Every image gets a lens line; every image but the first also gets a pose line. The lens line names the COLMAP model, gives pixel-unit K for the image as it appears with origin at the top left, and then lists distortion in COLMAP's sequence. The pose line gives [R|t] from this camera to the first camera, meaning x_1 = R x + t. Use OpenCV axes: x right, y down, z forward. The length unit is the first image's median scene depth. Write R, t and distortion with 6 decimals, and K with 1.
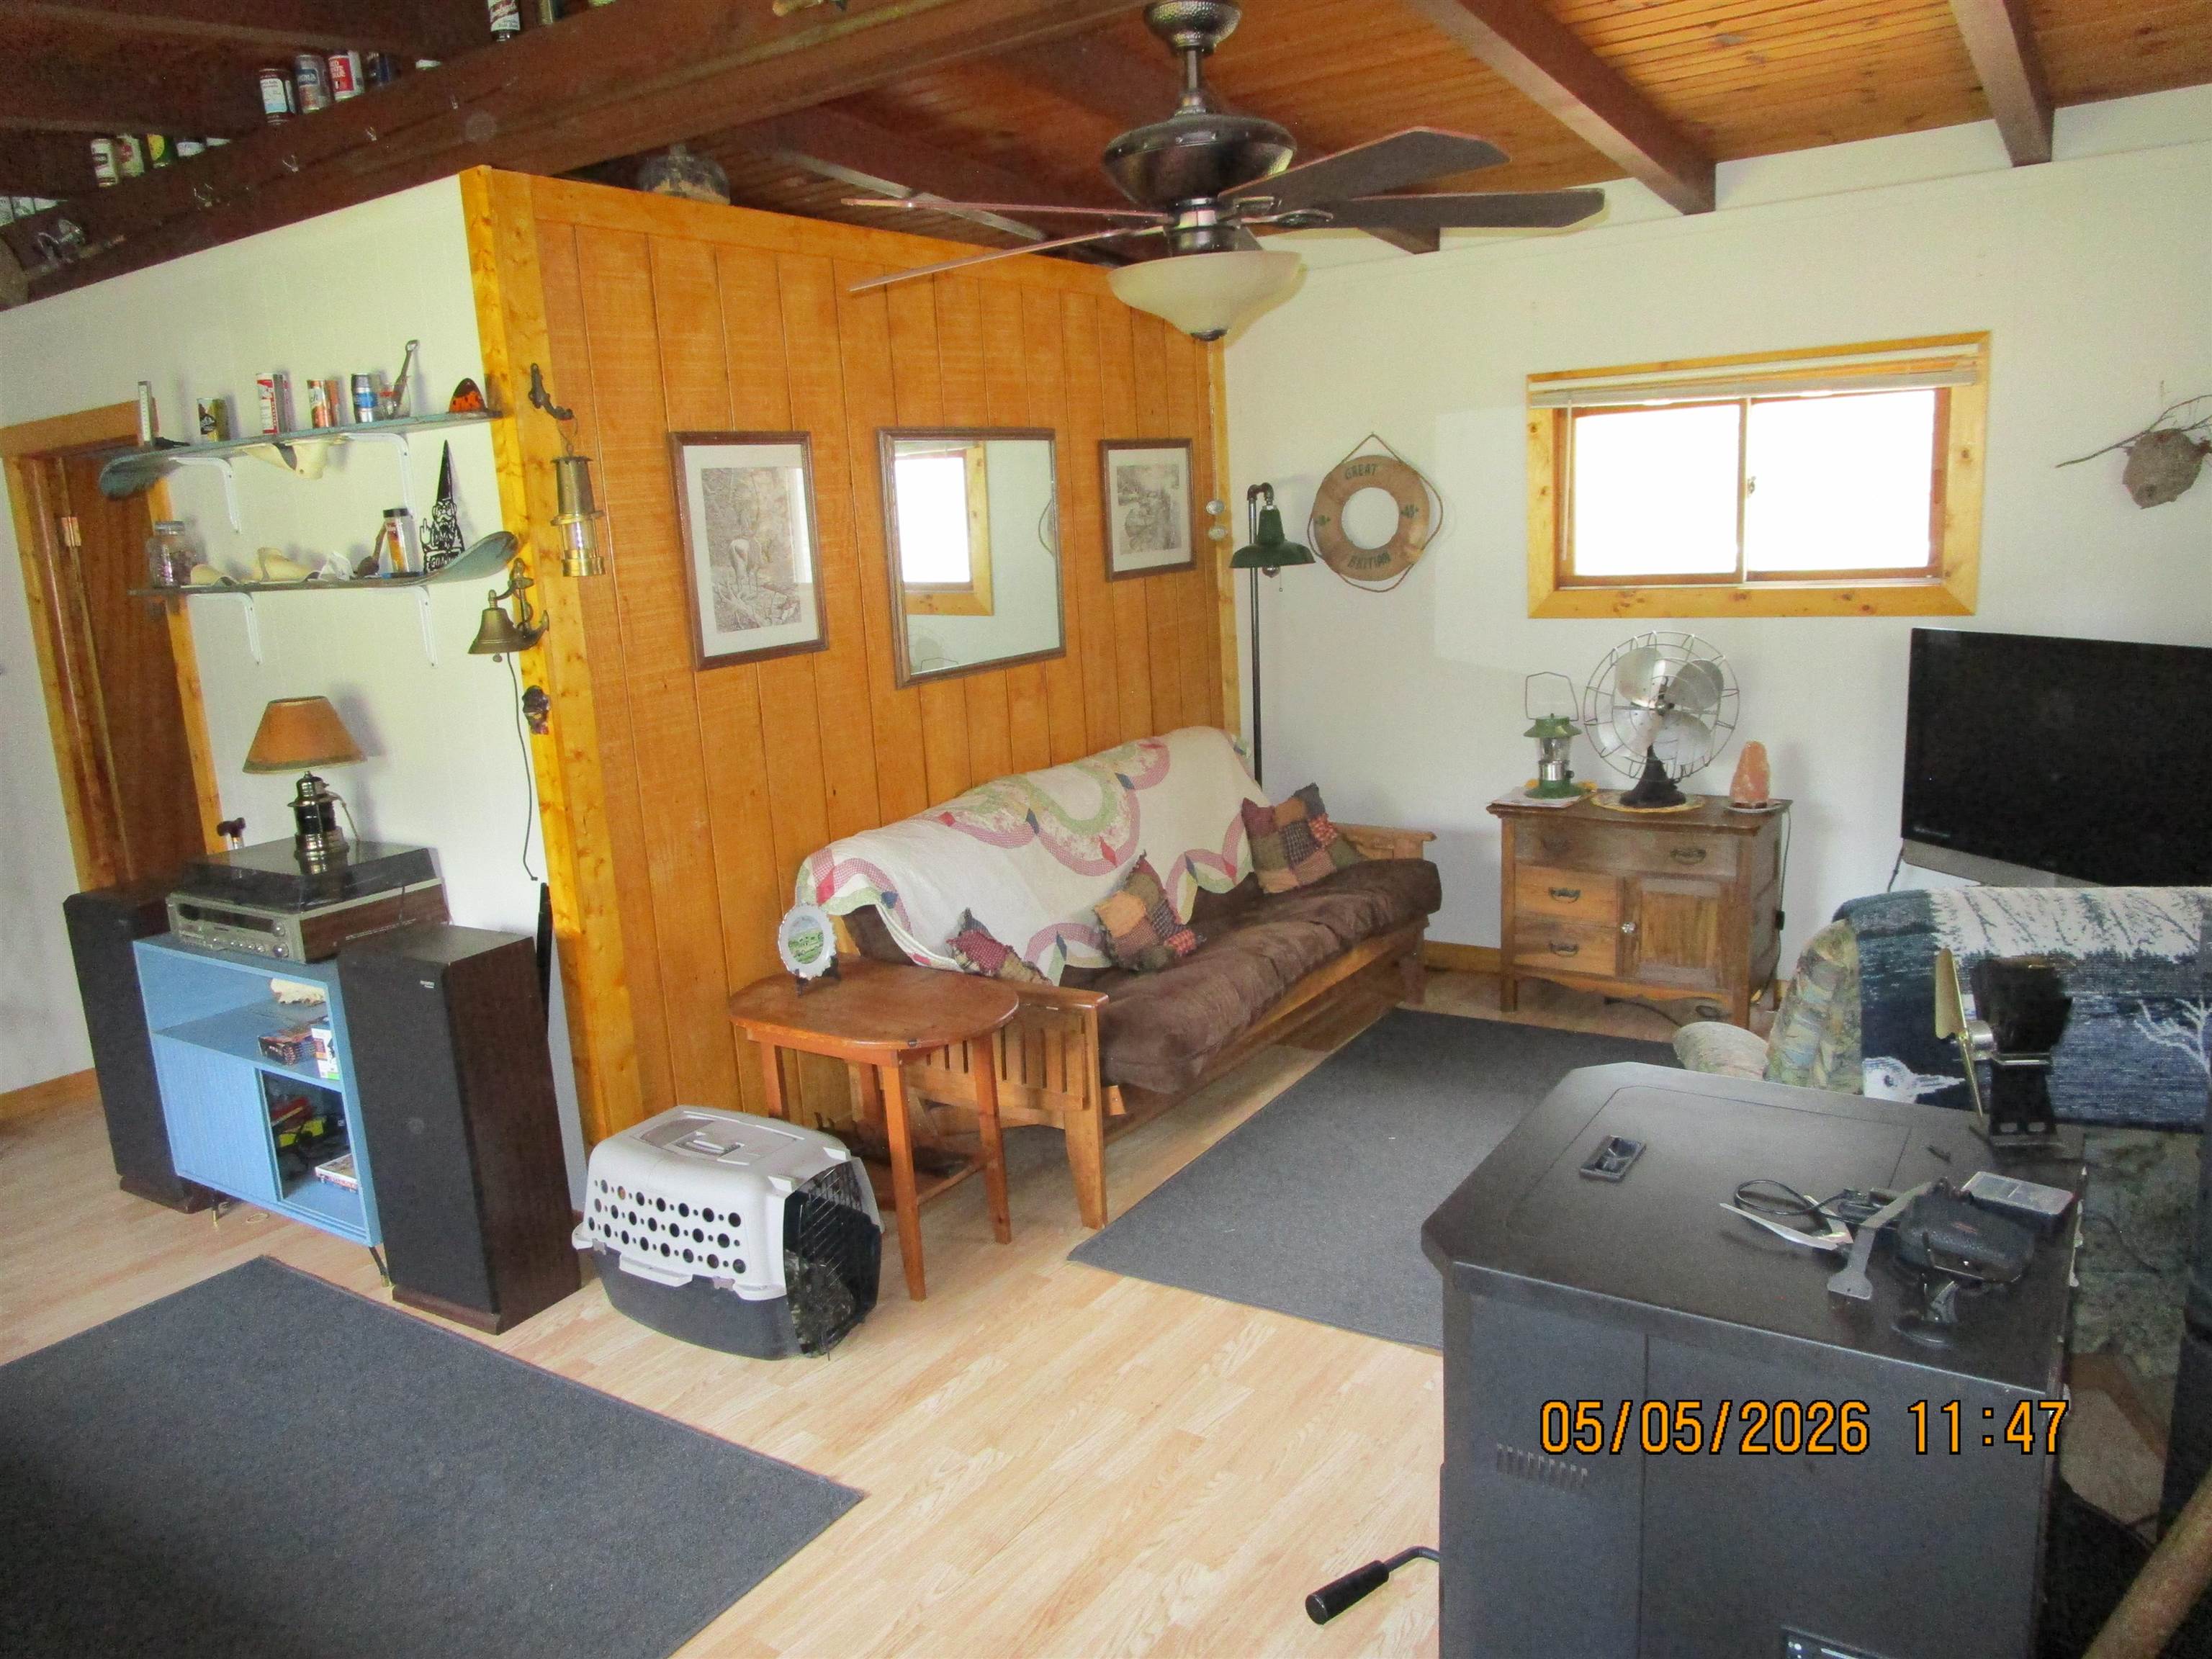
lens RADIAL K [[1576.0, 0, 1096.8], [0, 1576.0, 834.8], [0, 0, 1]] dist [-0.033256, 0.015940]
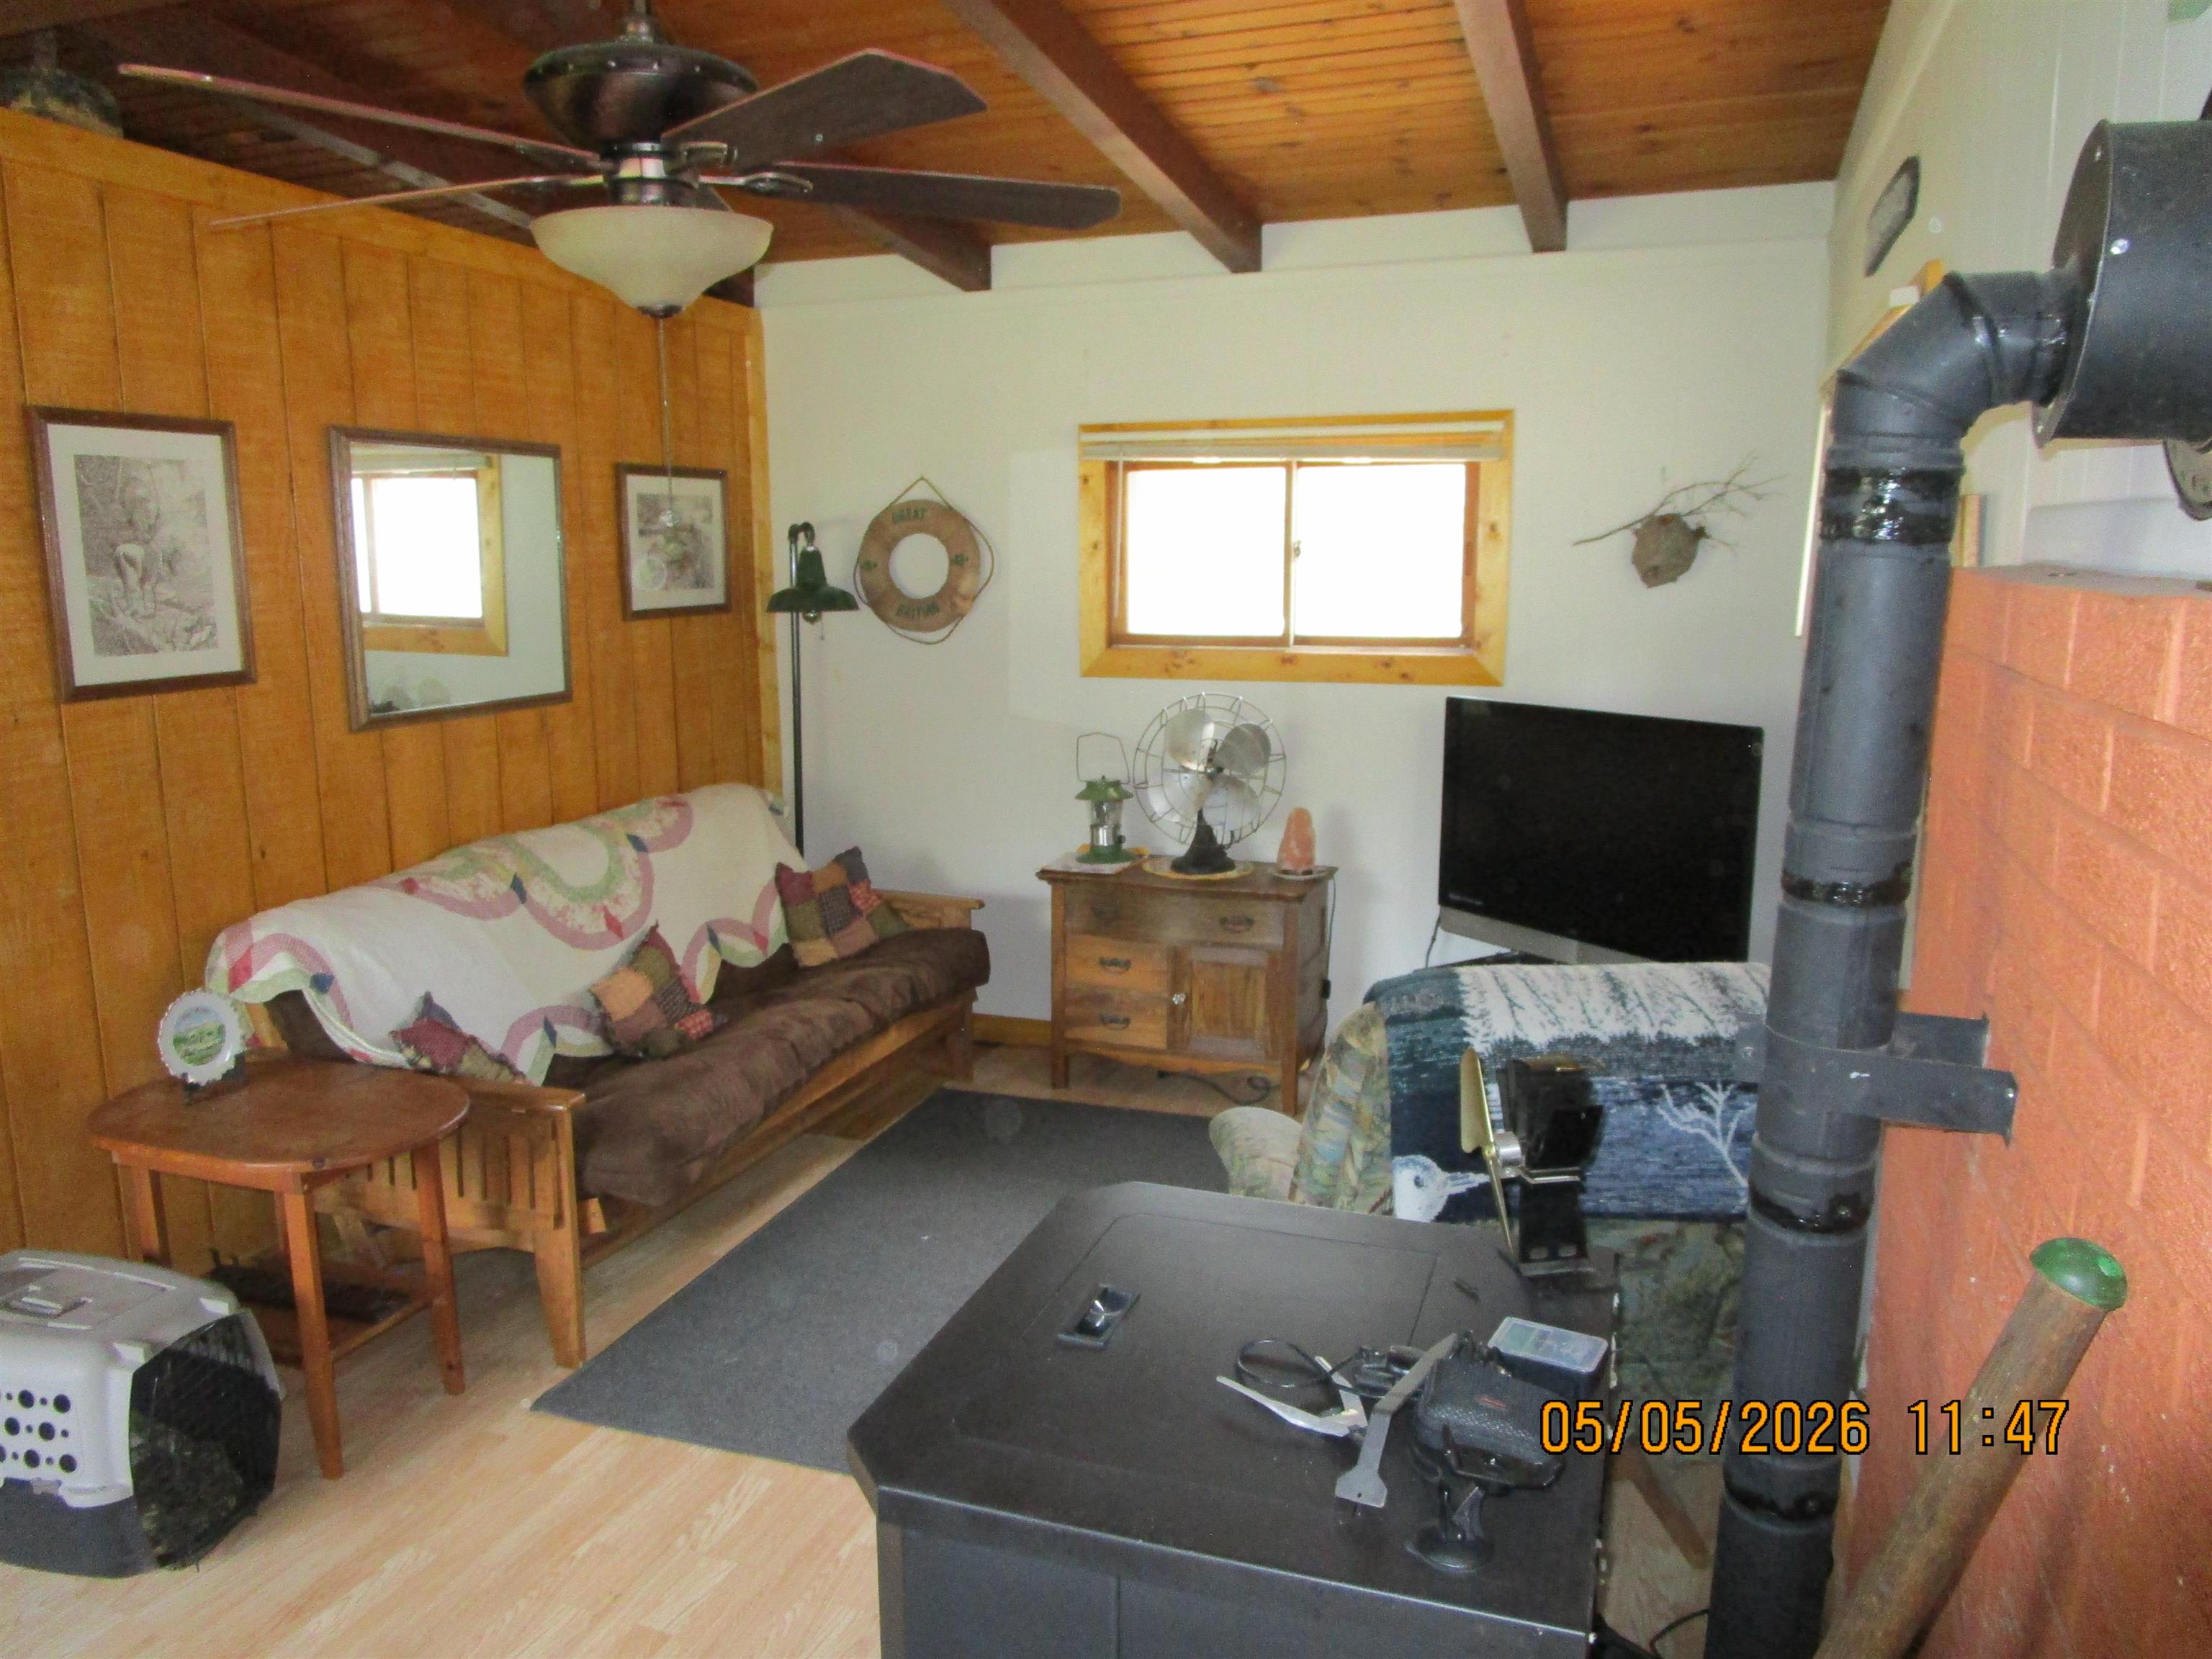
lens RADIAL K [[1576.0, 0, 1097.8], [0, 1576.0, 835.1], [0, 0, 1]] dist [-0.033256, 0.015940]
pose [[0.967127, 0.009199, 0.254129, 0.056813], [0.000425, 0.999286, -0.037789, -0.006046], [-0.254295, 0.036655, 0.966432, 0.096679]]
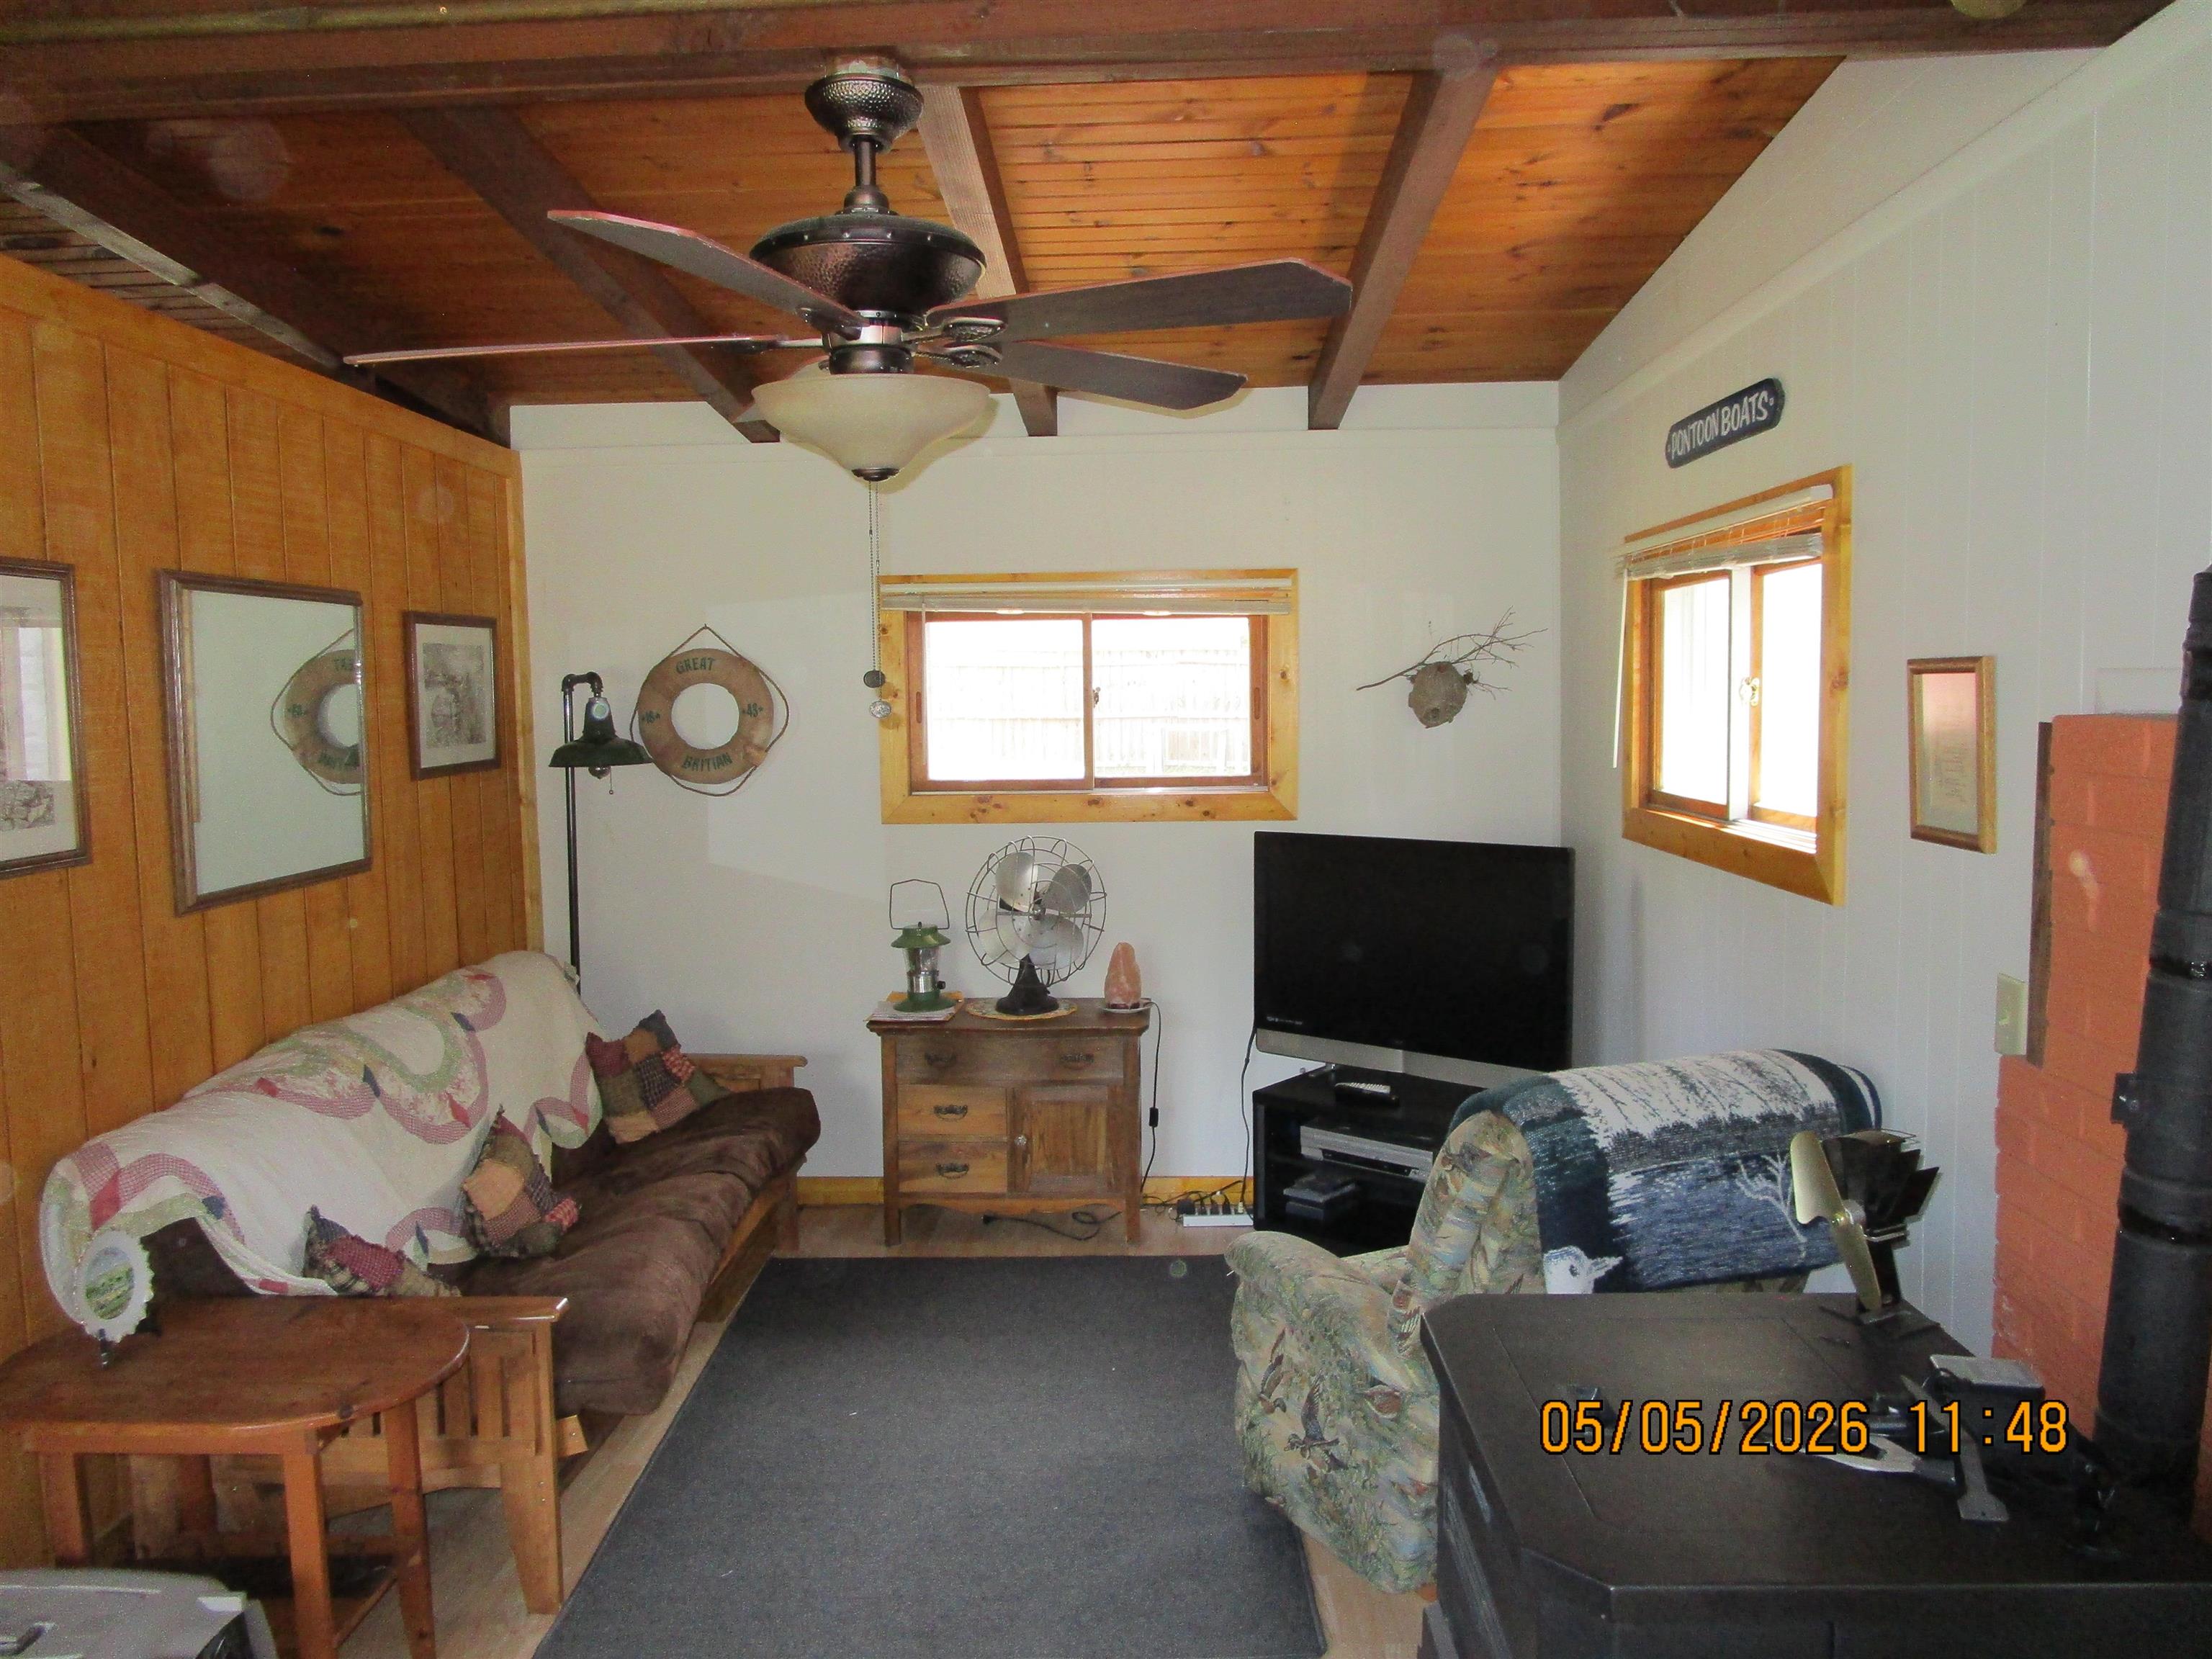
lens RADIAL K [[1576.0, 0, 1095.1], [0, 1576.0, 835.9], [0, 0, 1]] dist [-0.033256, 0.015940]
pose [[0.845221, -0.002485, 0.534412, -0.180124], [0.074466, 0.990781, -0.113168, -0.017093], [-0.529204, 0.135448, 0.837614, 0.177127]]
